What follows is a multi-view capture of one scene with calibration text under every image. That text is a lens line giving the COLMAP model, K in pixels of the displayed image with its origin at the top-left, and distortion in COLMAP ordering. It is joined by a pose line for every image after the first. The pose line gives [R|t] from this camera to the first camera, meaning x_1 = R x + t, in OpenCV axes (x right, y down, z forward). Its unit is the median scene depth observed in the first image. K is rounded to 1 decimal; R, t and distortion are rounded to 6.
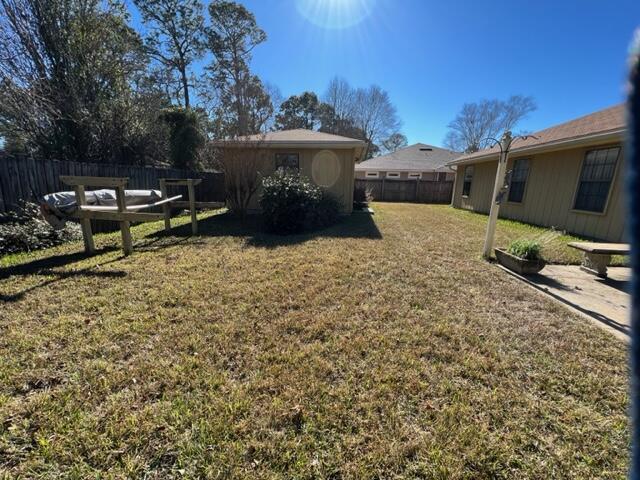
lens RADIAL K [[255.2, 0, 321.3], [0, 255.2, 239.2], [0, 0, 1]] dist [-0.001106, 0.000681]
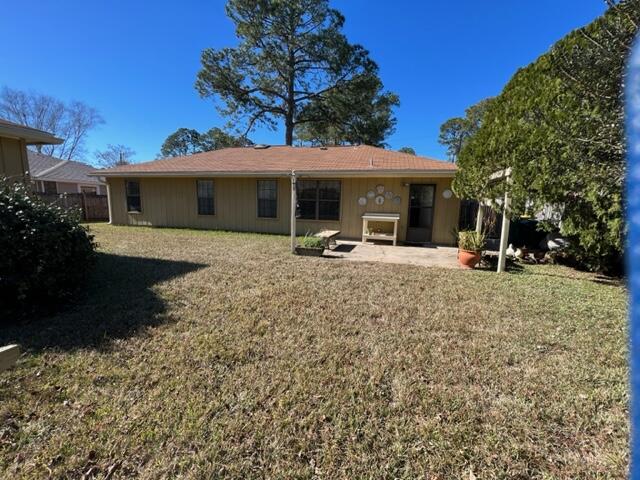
lens RADIAL K [[255.2, 0, 320.2], [0, 255.2, 240.1], [0, 0, 1]] dist [-0.001106, 0.000681]
pose [[0.155970, -0.152620, 0.975900, -0.256795], [0.191885, 0.973851, 0.121632, -0.054593], [-0.968944, 0.168290, 0.181177, 0.208973]]
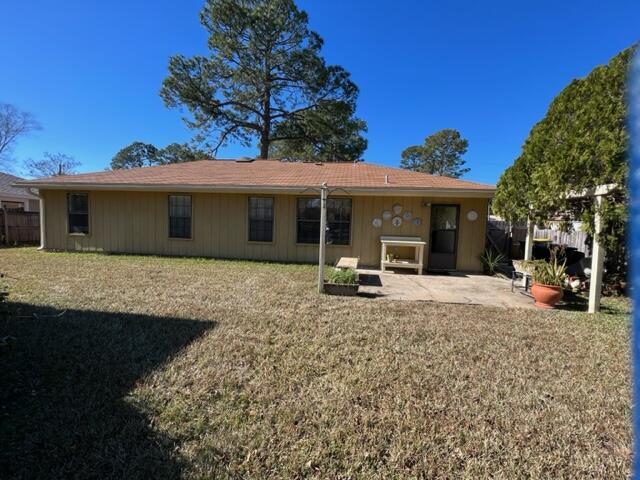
lens RADIAL K [[255.2, 0, 320.3], [0, 255.2, 240.4], [0, 0, 1]] dist [-0.001106, 0.000681]
pose [[0.013258, -0.077383, 0.996913, -0.142142], [0.185100, 0.979959, 0.073605, -0.081289], [-0.982630, 0.183553, 0.027316, 0.337576]]
